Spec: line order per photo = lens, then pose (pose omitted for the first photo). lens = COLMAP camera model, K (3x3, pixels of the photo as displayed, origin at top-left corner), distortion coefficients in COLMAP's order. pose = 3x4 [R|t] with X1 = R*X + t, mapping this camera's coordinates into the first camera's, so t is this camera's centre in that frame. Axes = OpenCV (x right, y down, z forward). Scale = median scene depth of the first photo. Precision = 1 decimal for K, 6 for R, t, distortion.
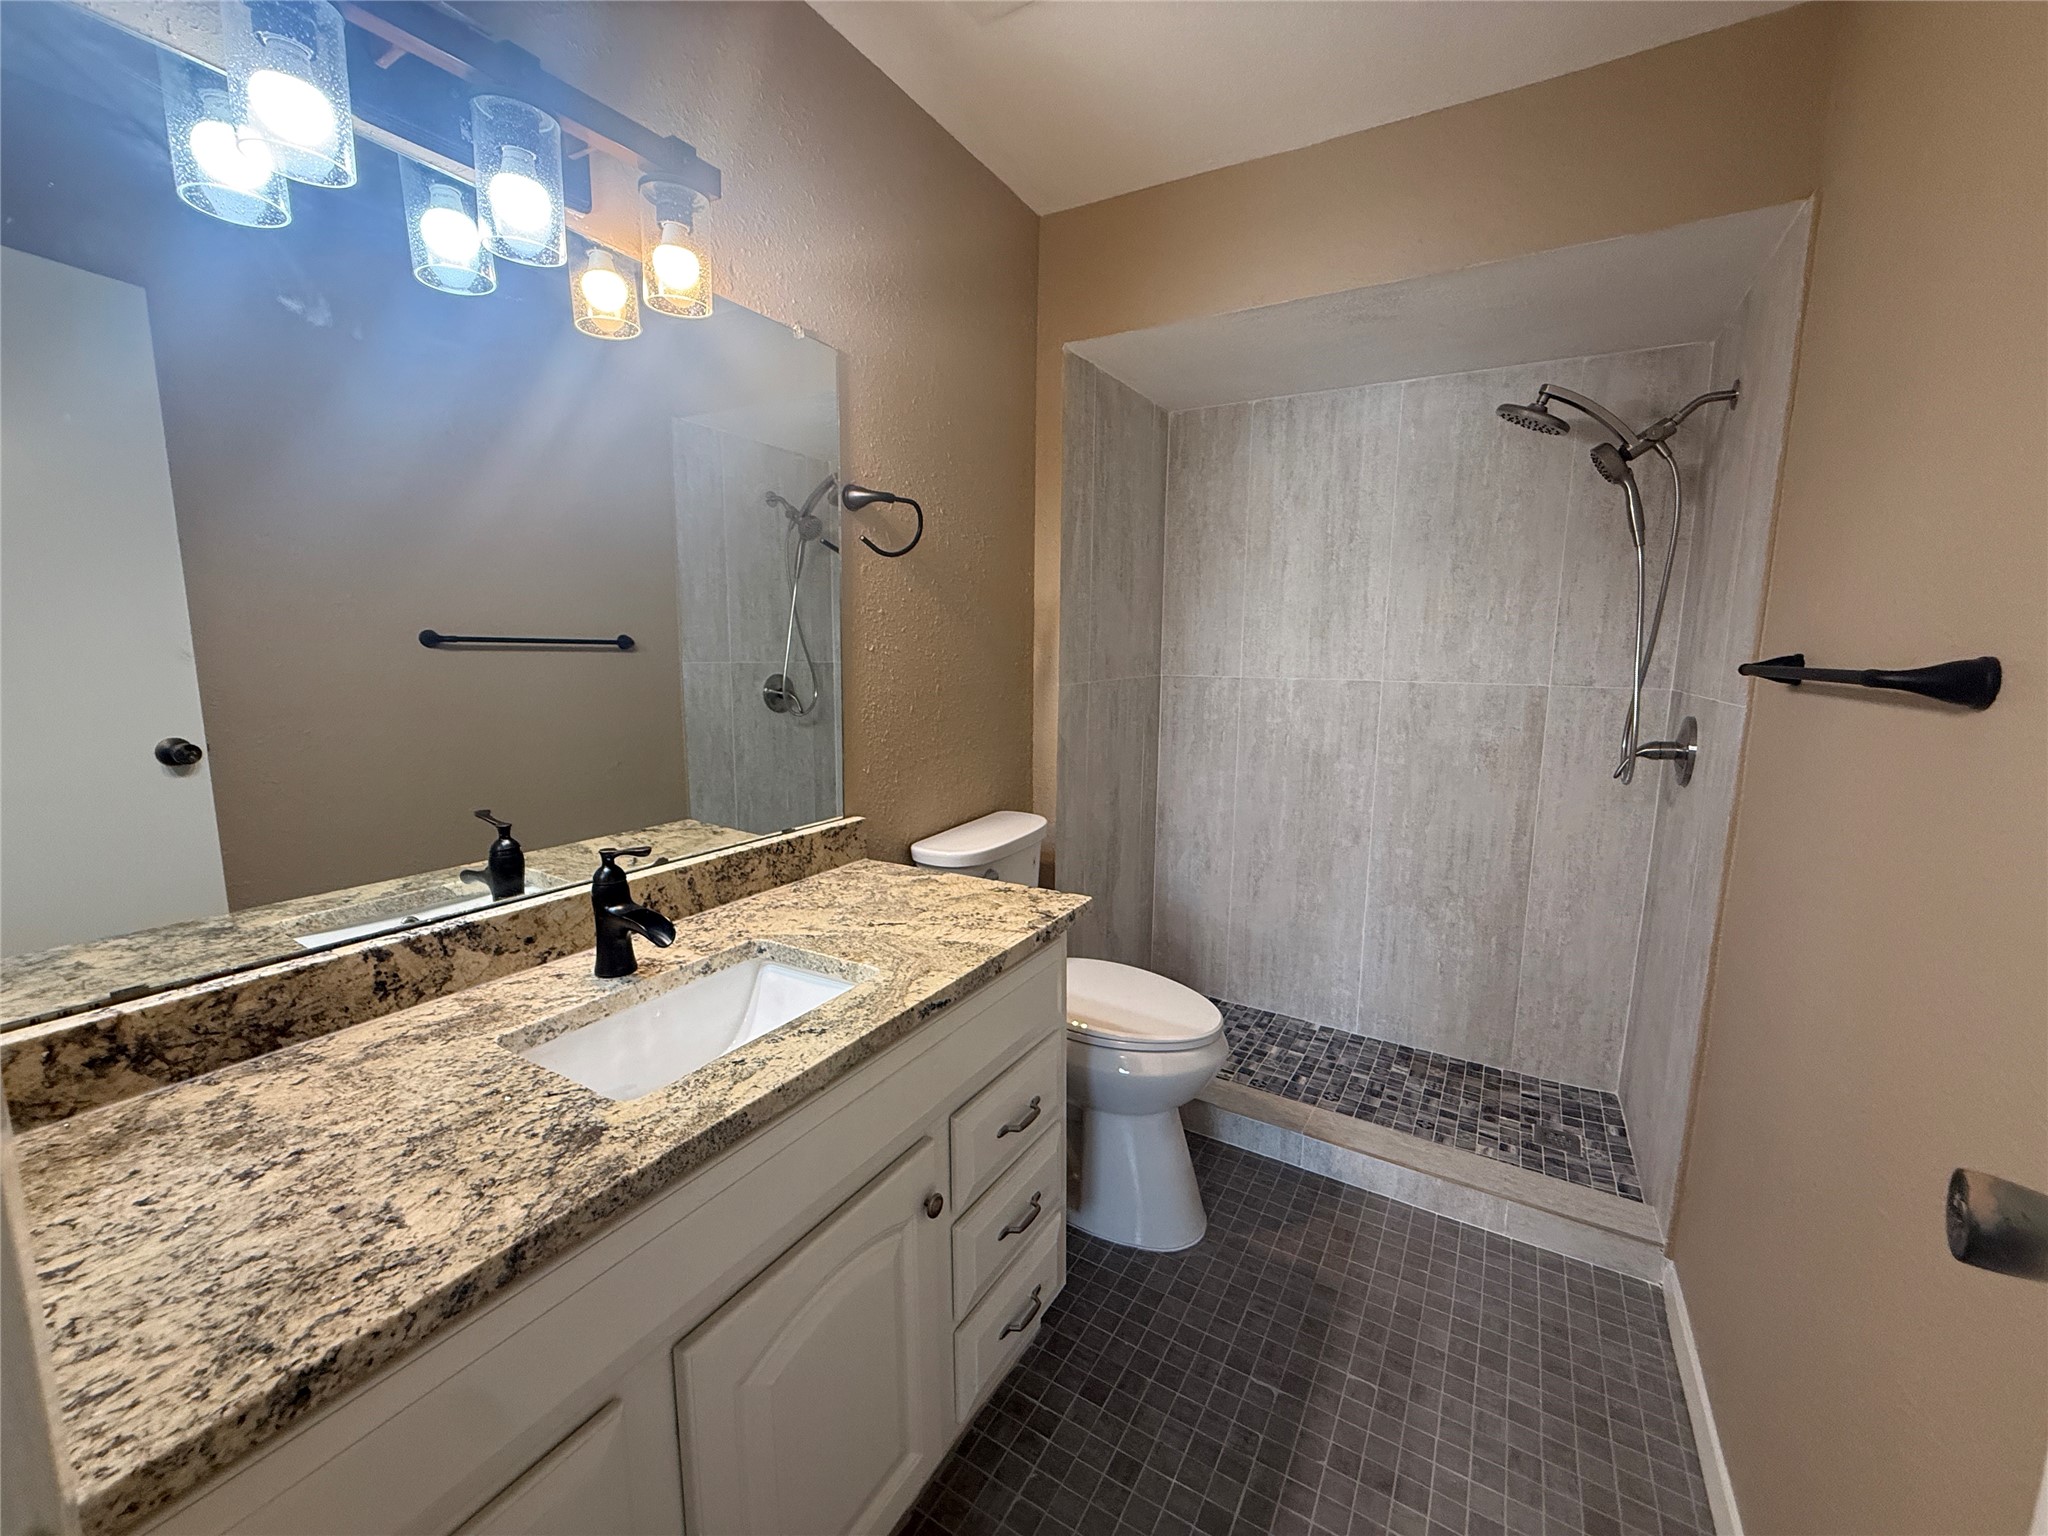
lens RADIAL K [[826.8, 0, 1024.0], [0, 826.8, 768.0], [0, 0, 1]] dist [-0.000203, 0.000001]
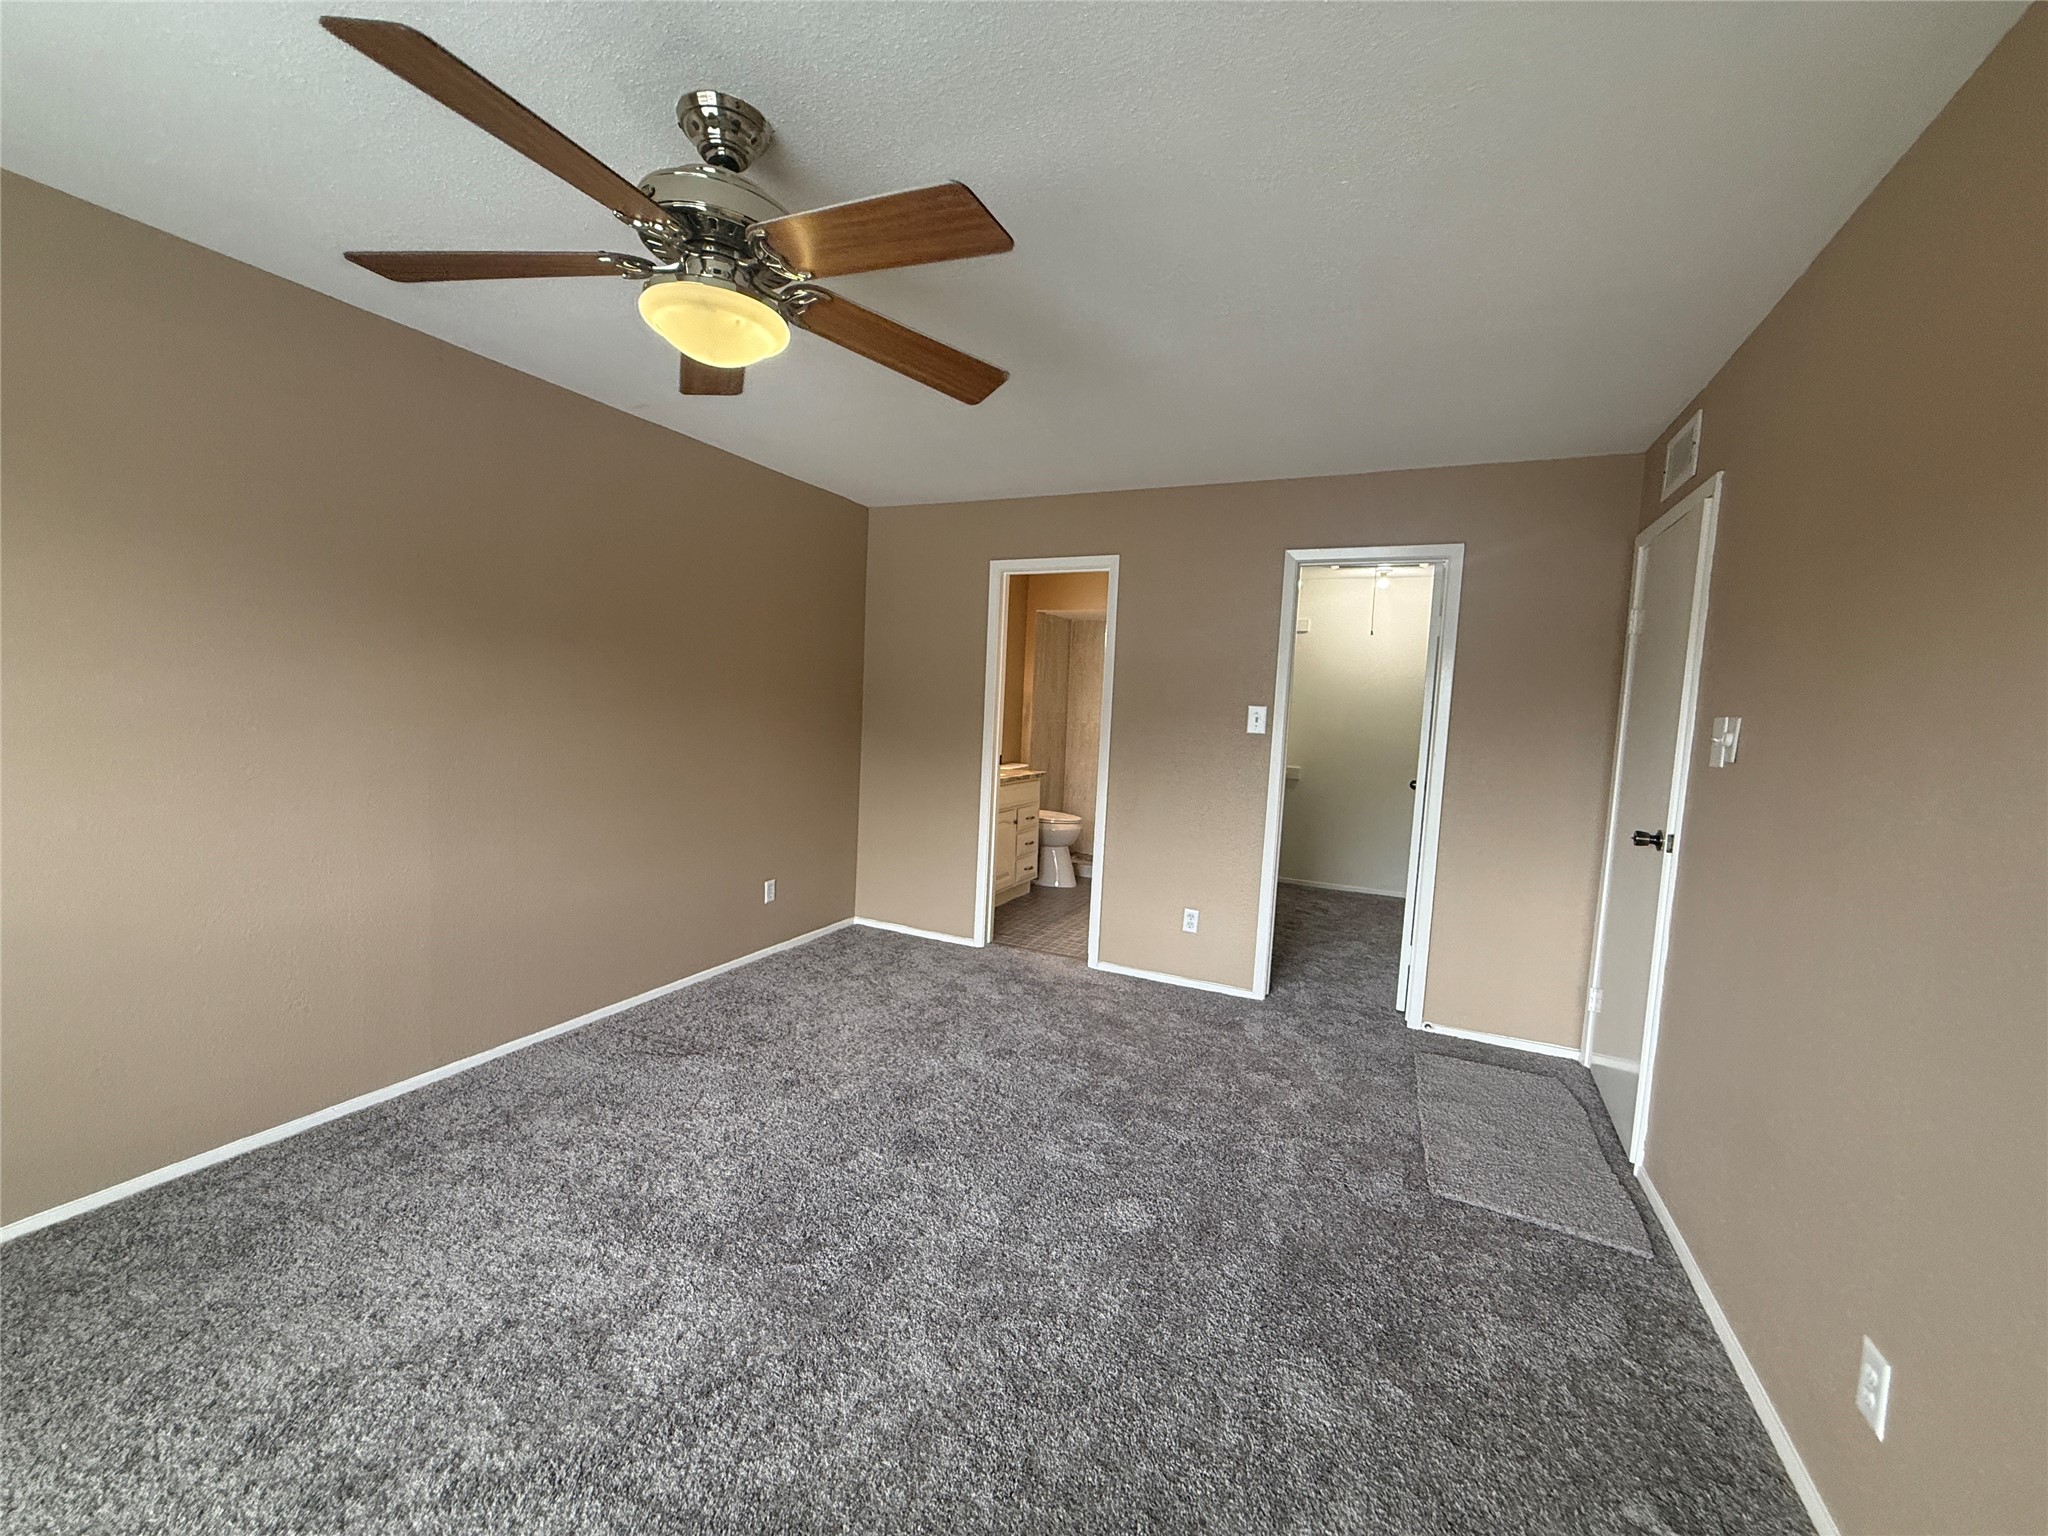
lens RADIAL K [[826.8, 0, 1024.0], [0, 826.8, 768.0], [0, 0, 1]] dist [-0.000203, 0.000001]
pose [[0.993606, 0.028931, 0.109133, -0.294927], [-0.022137, 0.997771, -0.062957, 0.240124], [-0.110711, 0.060139, 0.992031, -1.846733]]
